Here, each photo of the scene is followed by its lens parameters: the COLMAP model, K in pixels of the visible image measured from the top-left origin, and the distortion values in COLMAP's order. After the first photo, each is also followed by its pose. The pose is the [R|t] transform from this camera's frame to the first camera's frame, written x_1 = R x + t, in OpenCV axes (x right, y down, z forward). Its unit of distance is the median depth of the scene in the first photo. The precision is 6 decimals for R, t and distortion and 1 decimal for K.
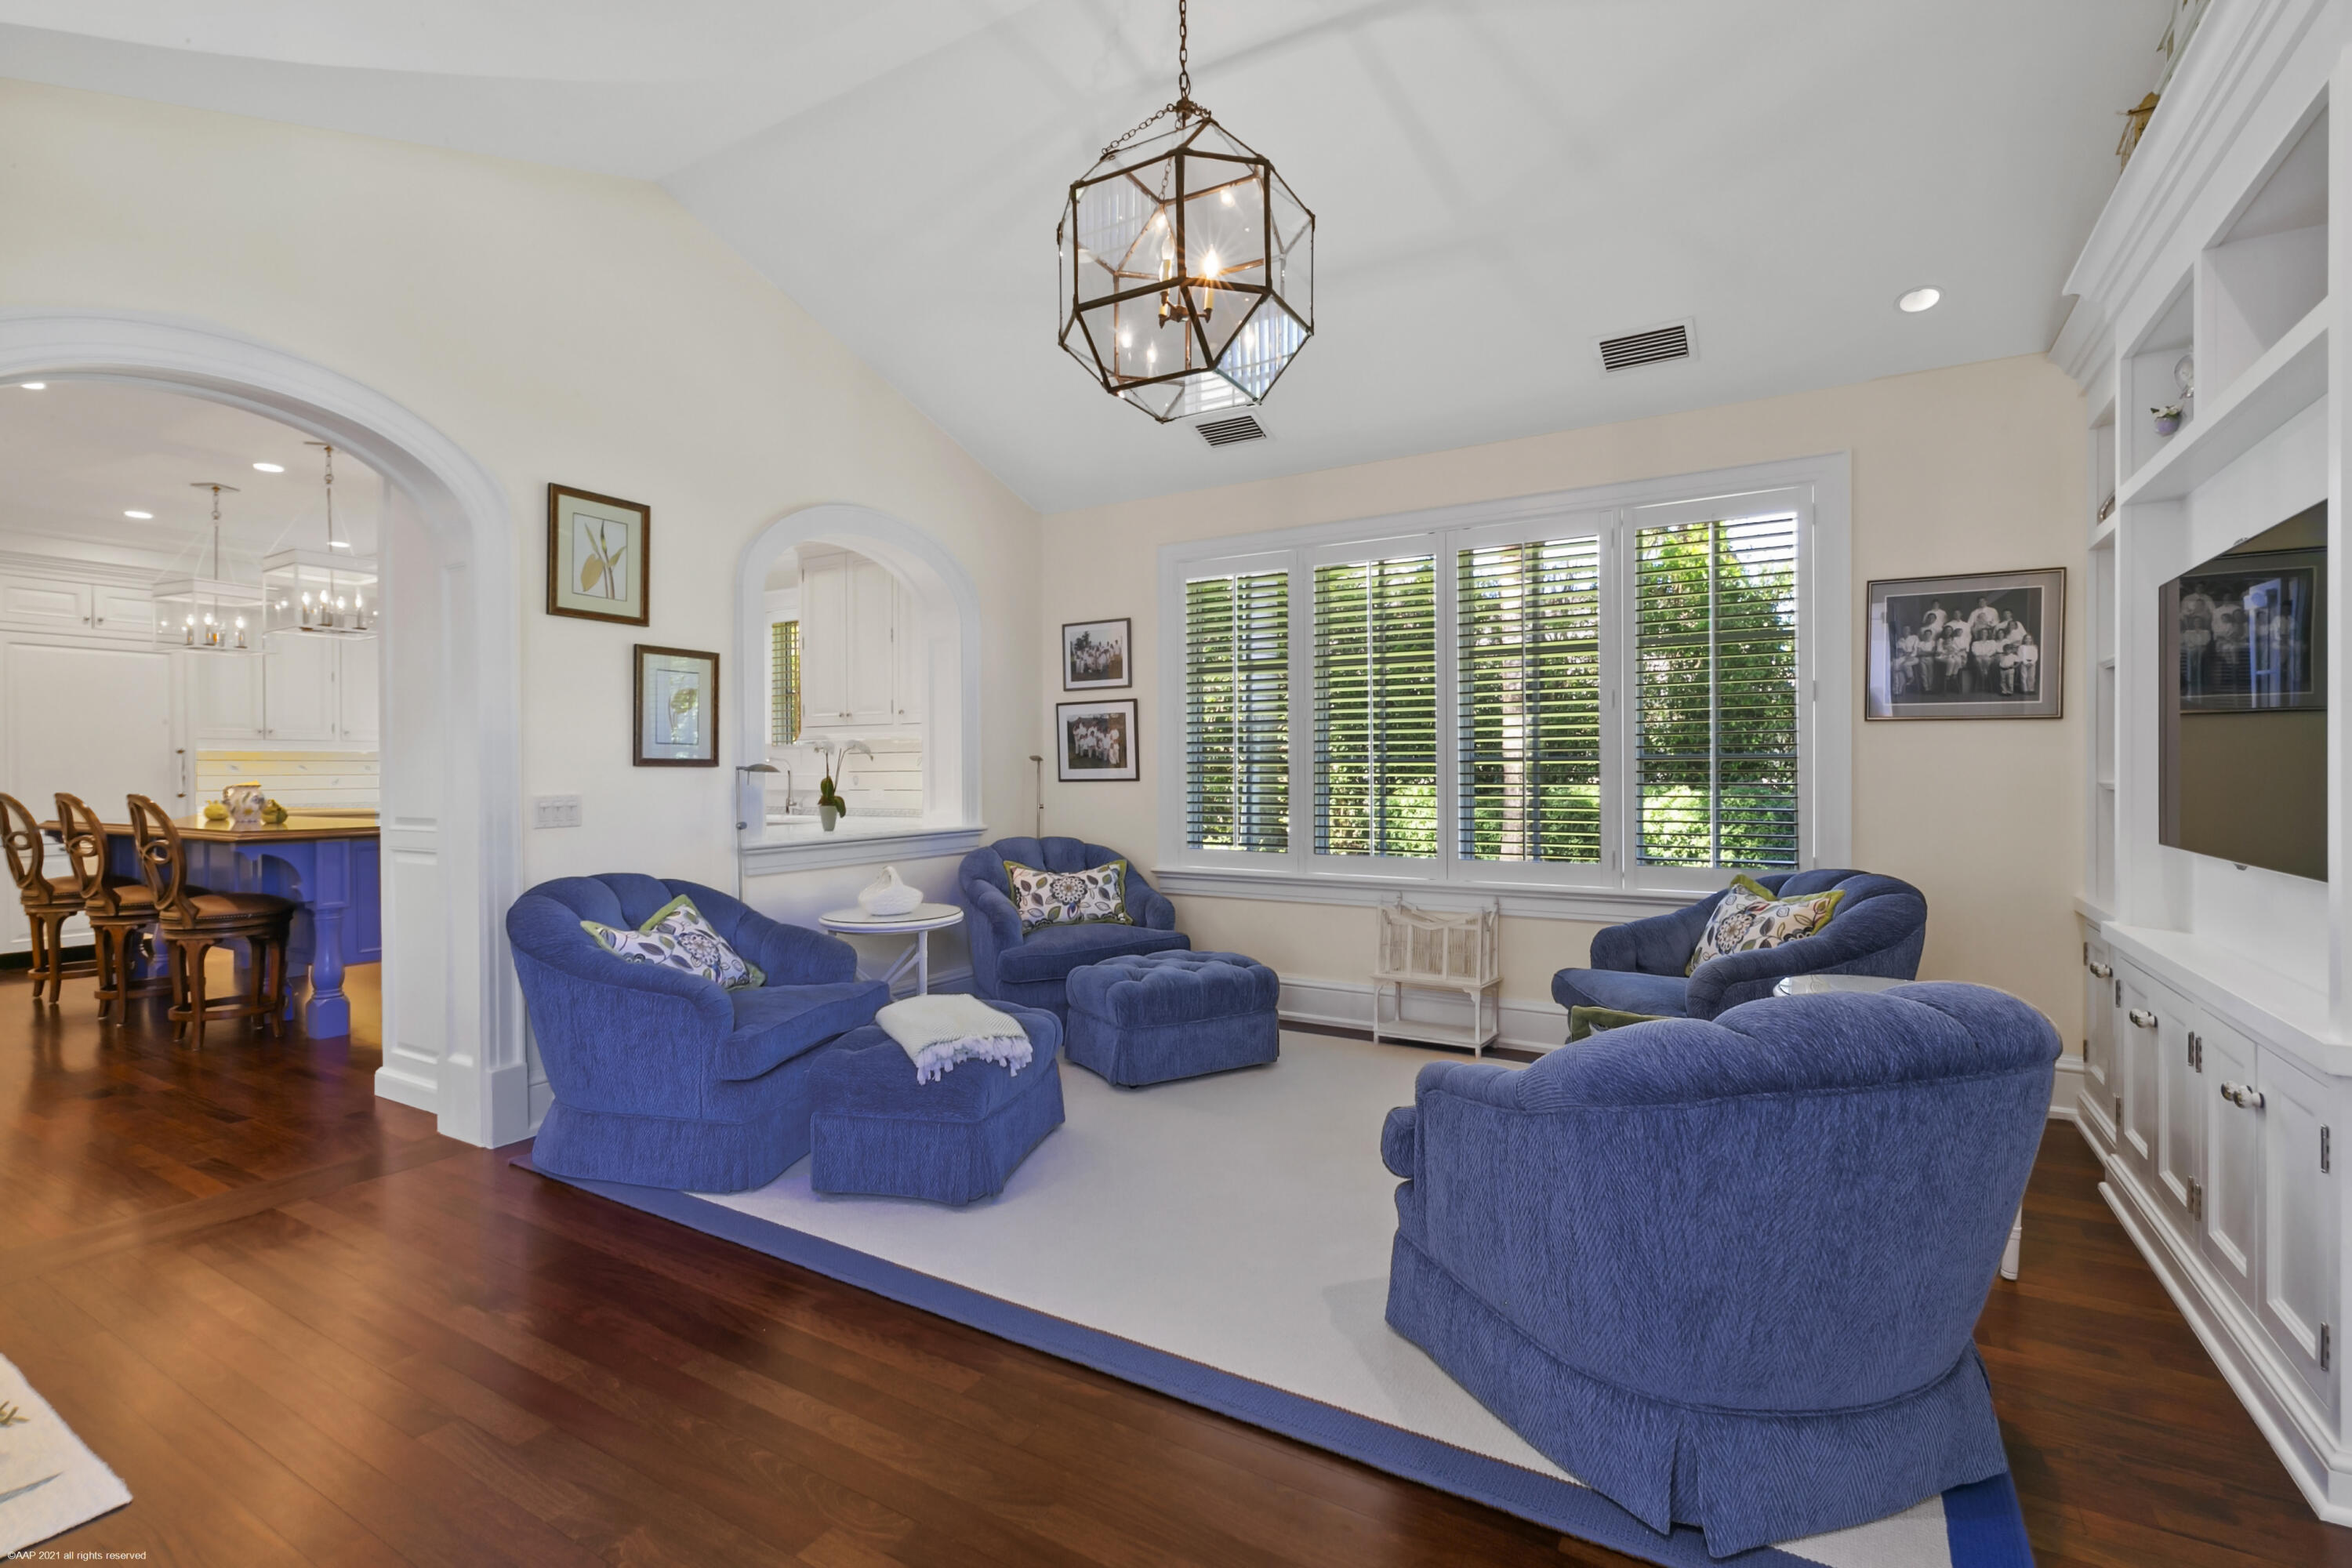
lens RADIAL K [[1067.1, 0, 1176.0], [0, 1067.1, 784.0], [0, 0, 1]] dist [0.002161, -0.000137]
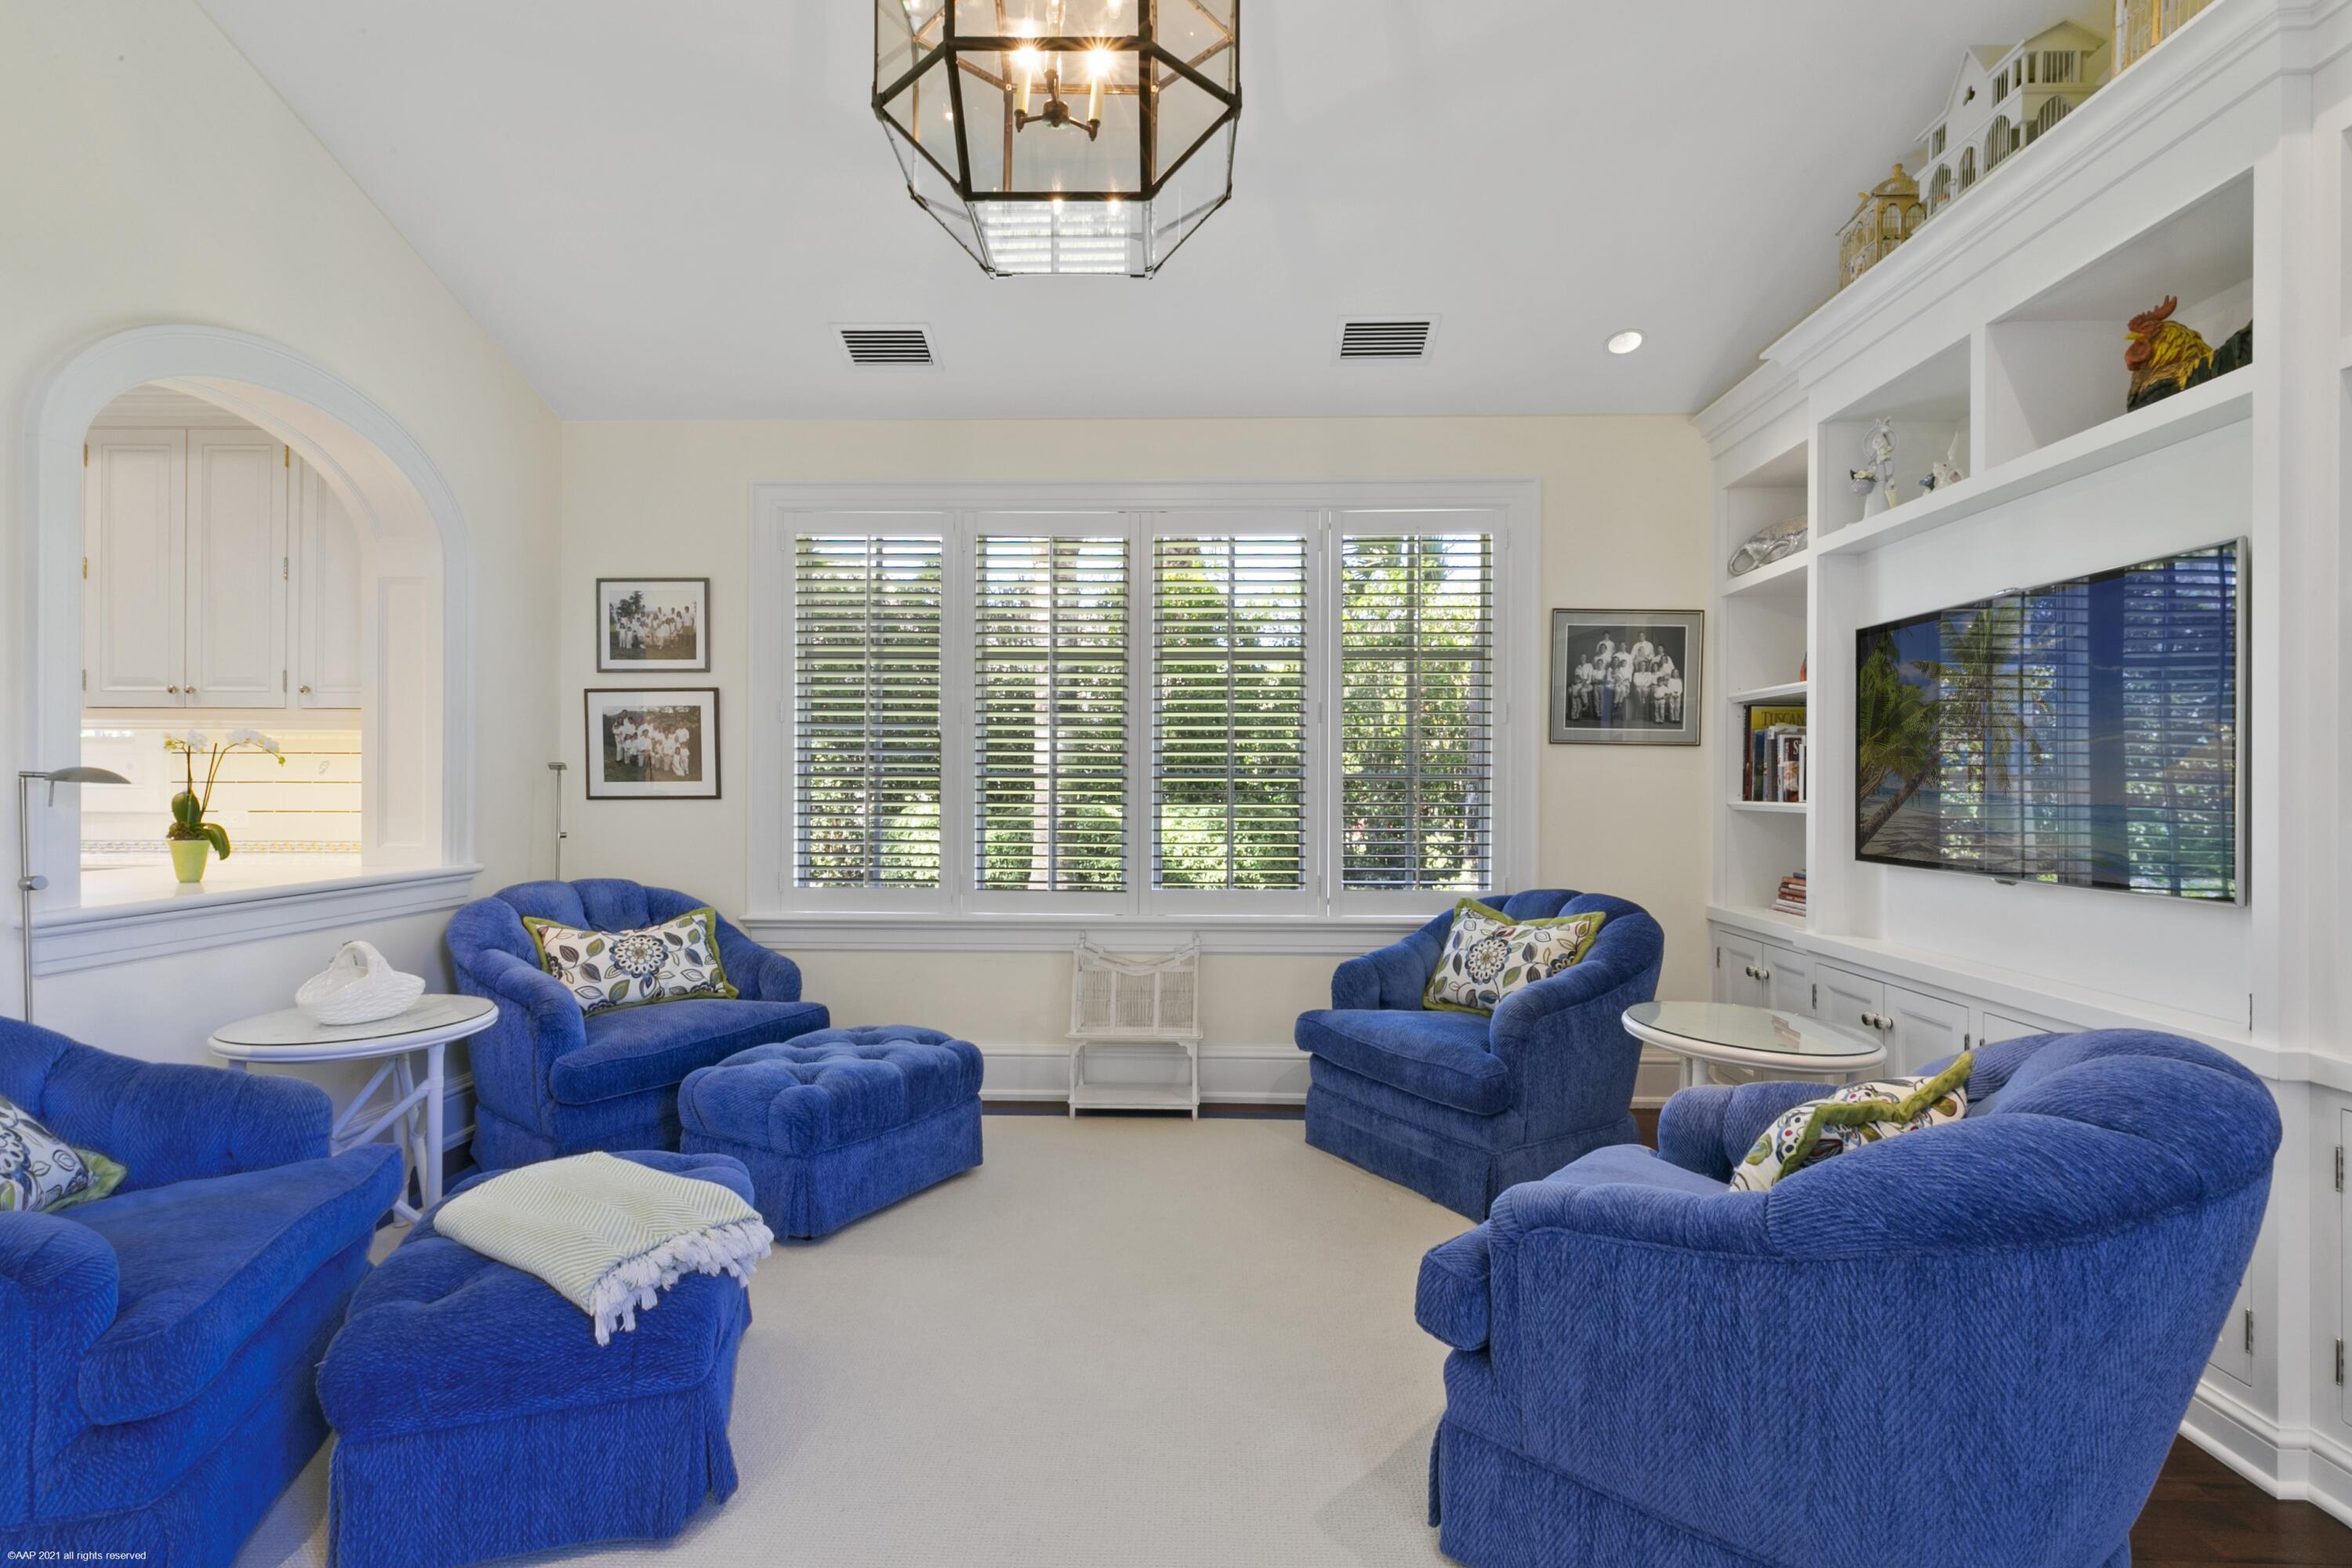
lens RADIAL K [[1101.9, 0, 1177.2], [0, 1101.9, 789.9], [0, 0, 1]] dist [0.002651, -0.000035]
pose [[0.870170, 0.006085, 0.492715, -0.166011], [-0.001951, 0.999958, -0.008904, -0.003662], [-0.492748, 0.006786, 0.870145, 0.217265]]
